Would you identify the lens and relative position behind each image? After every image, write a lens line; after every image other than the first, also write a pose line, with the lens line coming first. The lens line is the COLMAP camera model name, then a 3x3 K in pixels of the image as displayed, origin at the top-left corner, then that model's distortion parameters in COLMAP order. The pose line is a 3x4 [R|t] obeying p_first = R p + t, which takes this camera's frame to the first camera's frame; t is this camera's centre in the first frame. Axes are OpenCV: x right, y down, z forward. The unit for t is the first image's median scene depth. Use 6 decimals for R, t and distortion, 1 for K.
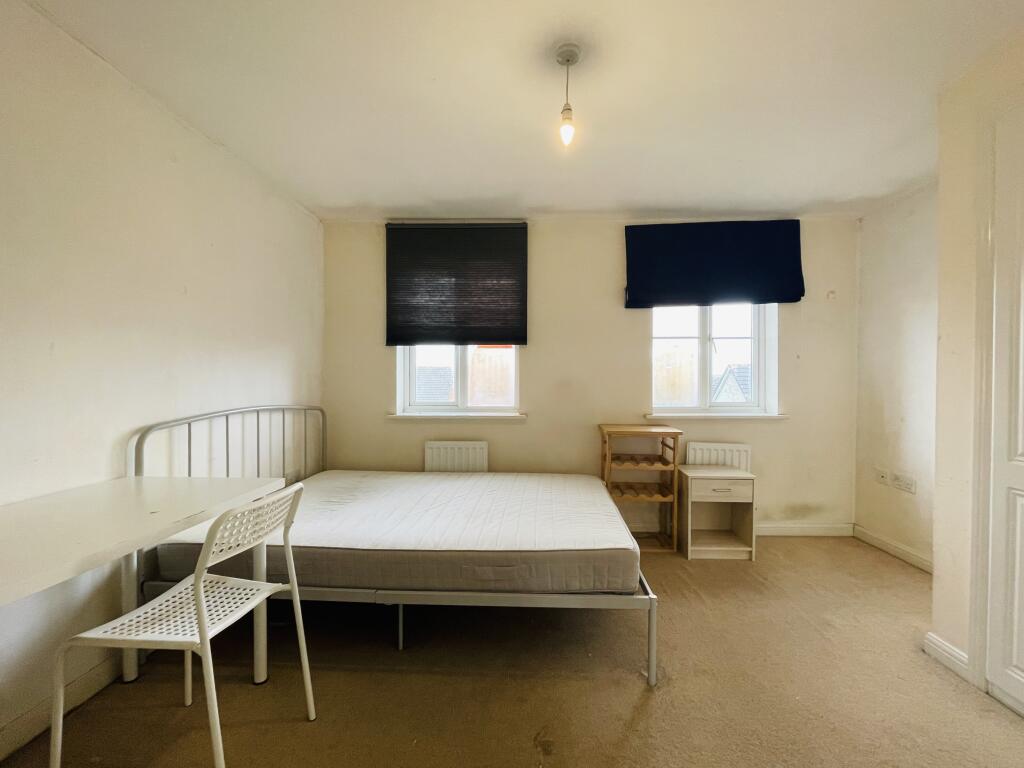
lens RADIAL K [[439.1, 0, 512.0], [0, 439.1, 384.0], [0, 0, 1]] dist [0.000795, -0.000152]
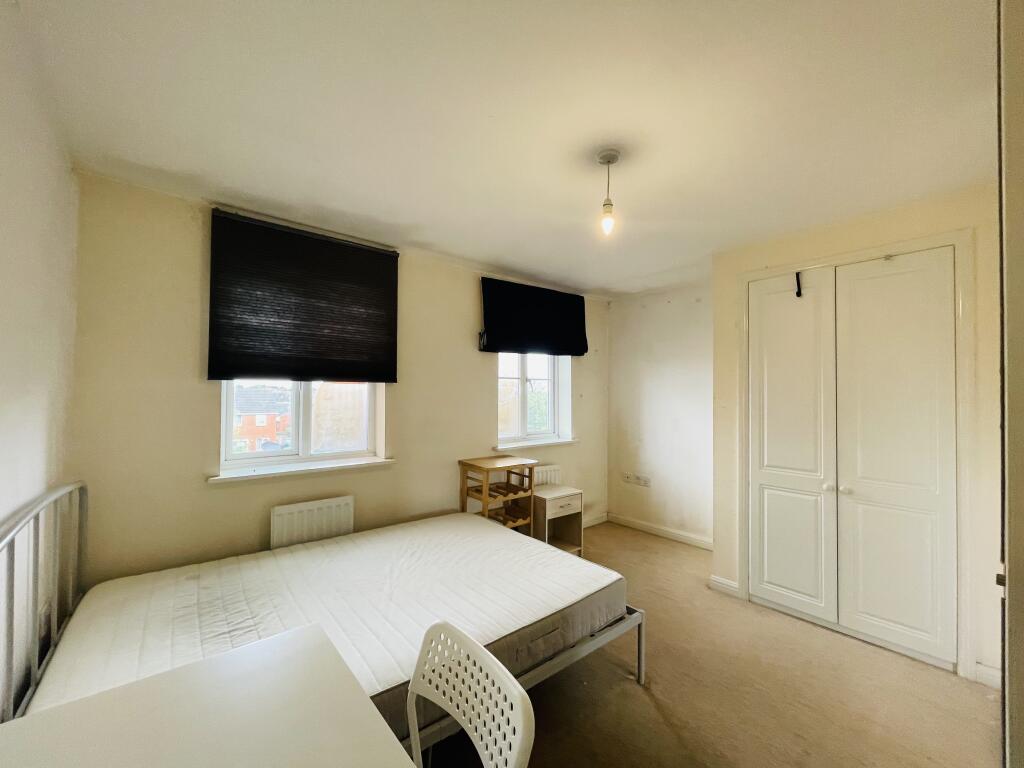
lens RADIAL K [[419.6, 0, 512.0], [0, 419.6, 384.0], [0, 0, 1]] dist [0.000586, -0.000096]
pose [[0.739200, 0.019089, 0.673215, -0.383393], [0.000150, 0.999594, -0.028509, -0.061977], [-0.673486, 0.021175, 0.738897, 0.182073]]
